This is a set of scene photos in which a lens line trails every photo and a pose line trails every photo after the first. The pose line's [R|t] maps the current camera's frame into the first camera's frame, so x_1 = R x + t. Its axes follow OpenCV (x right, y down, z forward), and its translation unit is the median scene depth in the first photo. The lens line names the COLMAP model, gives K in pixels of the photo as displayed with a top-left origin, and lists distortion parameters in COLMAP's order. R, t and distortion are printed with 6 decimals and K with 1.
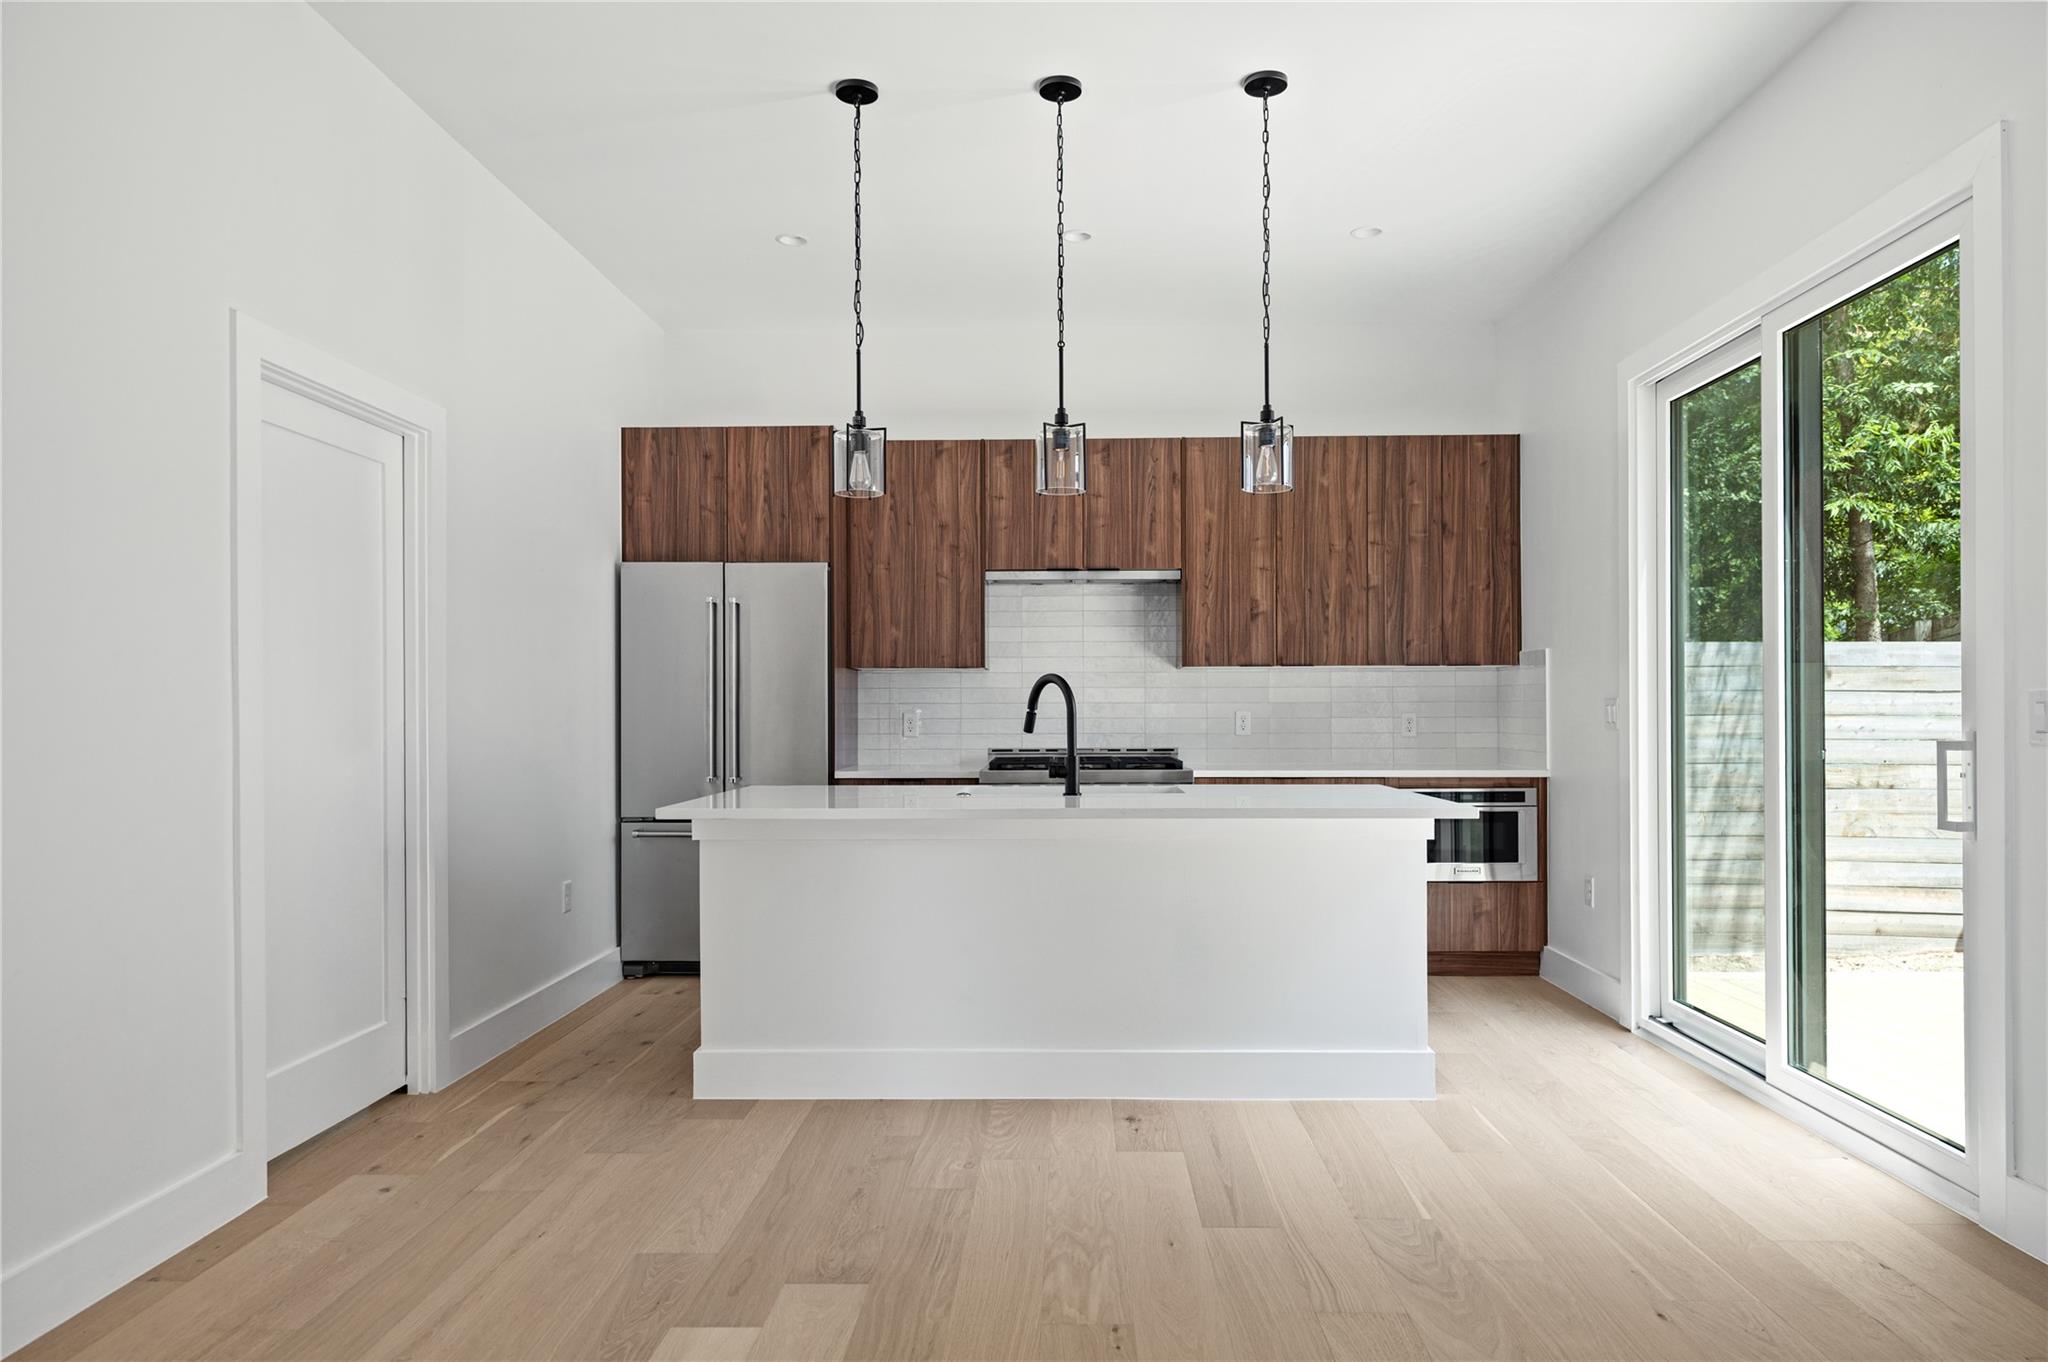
lens RADIAL K [[1246.2, 0, 1029.0], [0, 1246.2, 706.9], [0, 0, 1]] dist [-0.000235, 0.001110]
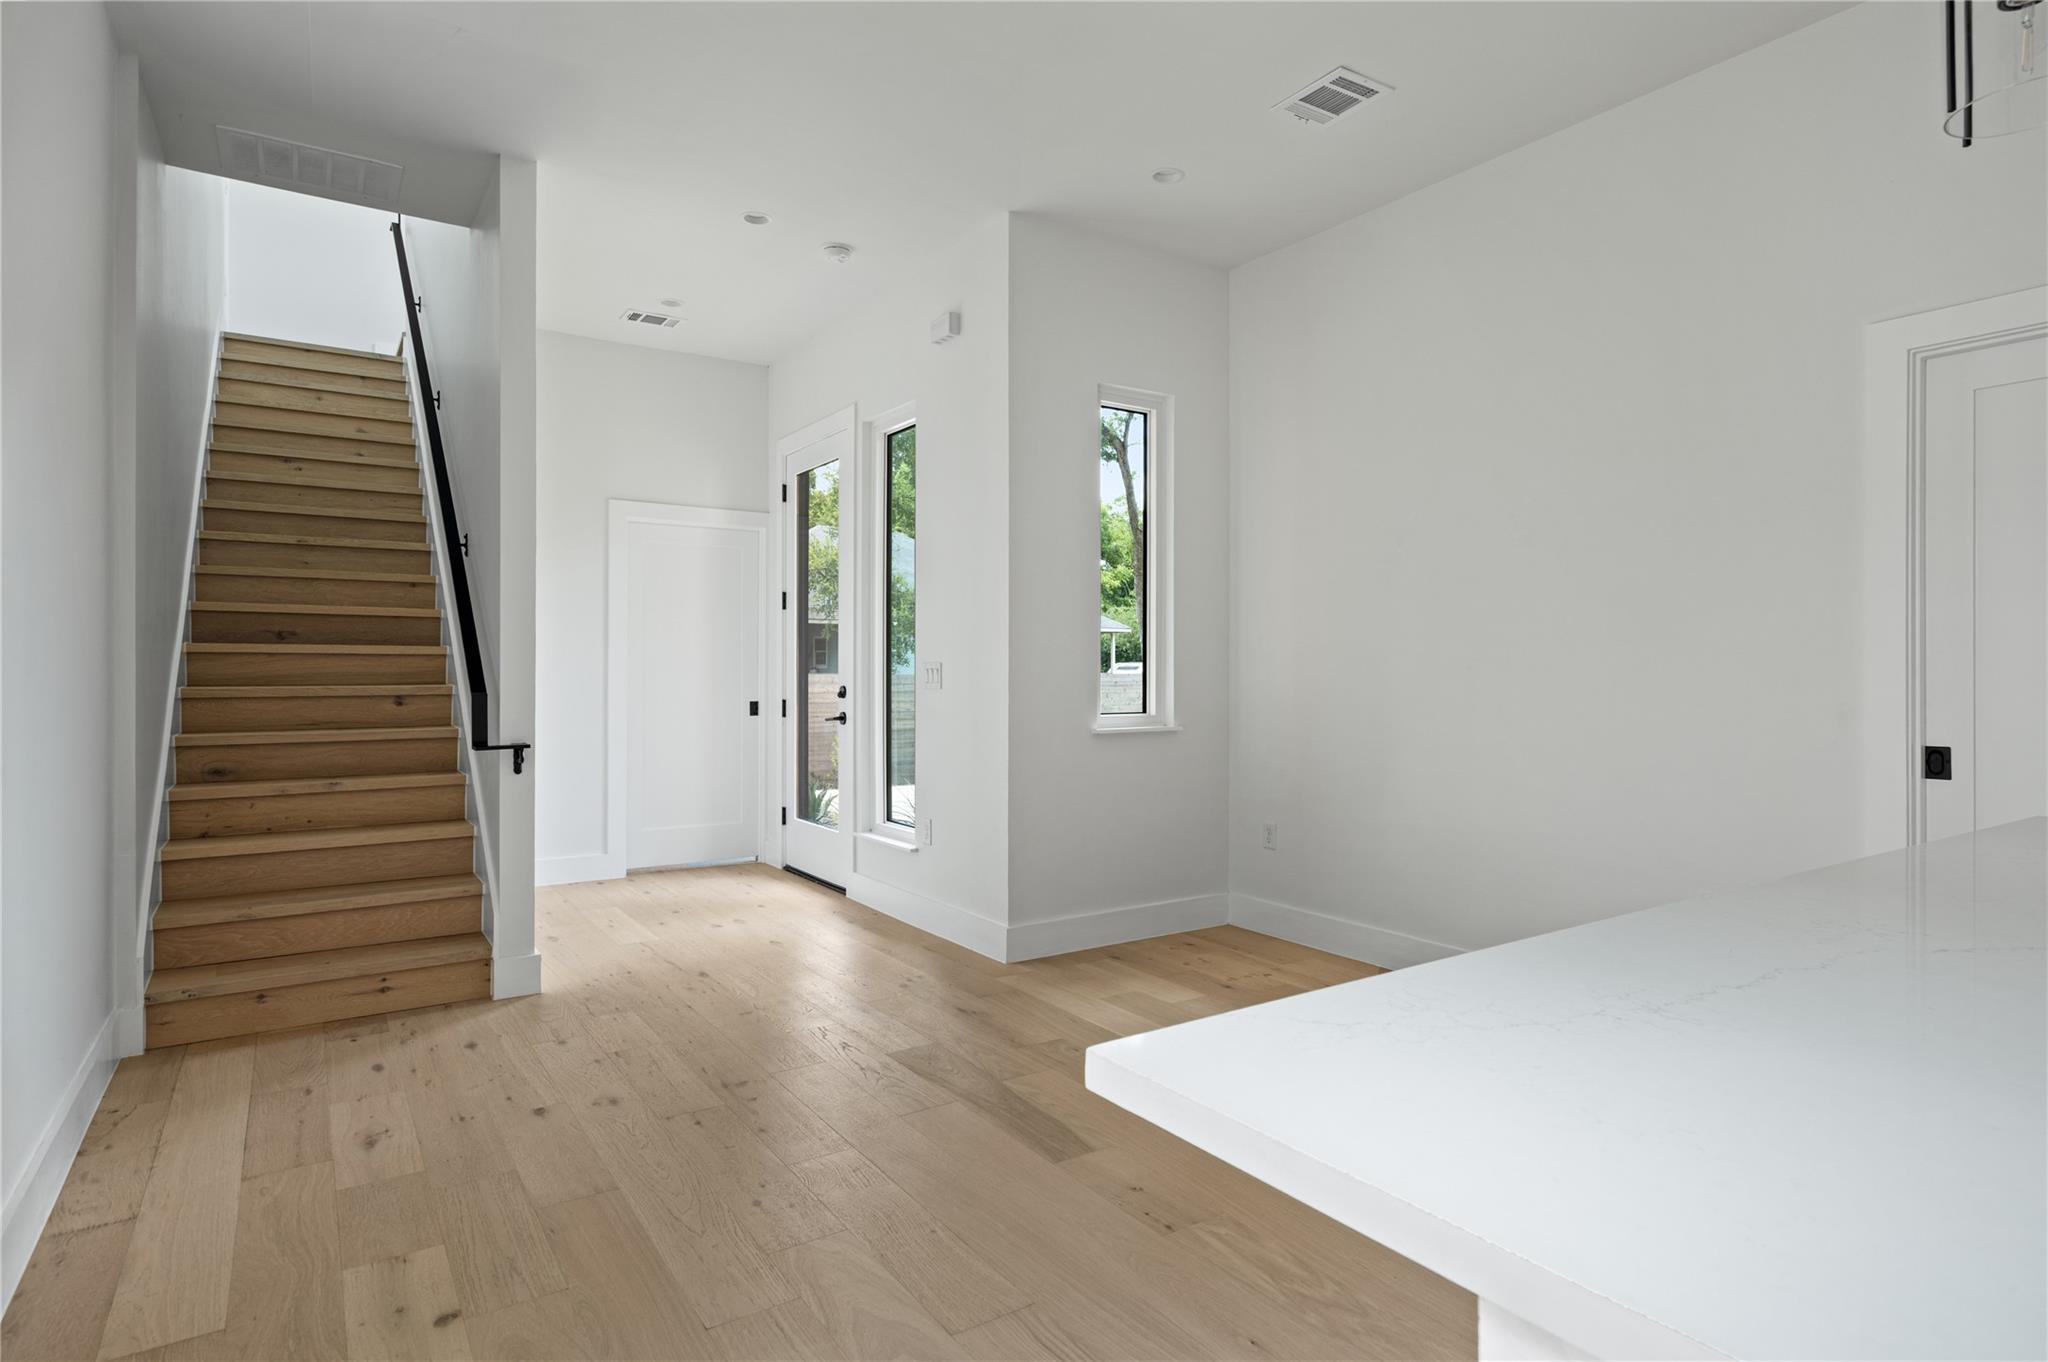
lens RADIAL K [[1094.3, 0, 1035.4], [0, 1094.3, 665.3], [0, 0, 1]] dist [0.010729, -0.000818]
pose [[-0.808831, -0.000114, -0.588042, 0.304002], [0.002066, 0.999993, -0.003036, 0.000022], [0.588038, -0.003670, -0.808825, 0.706492]]
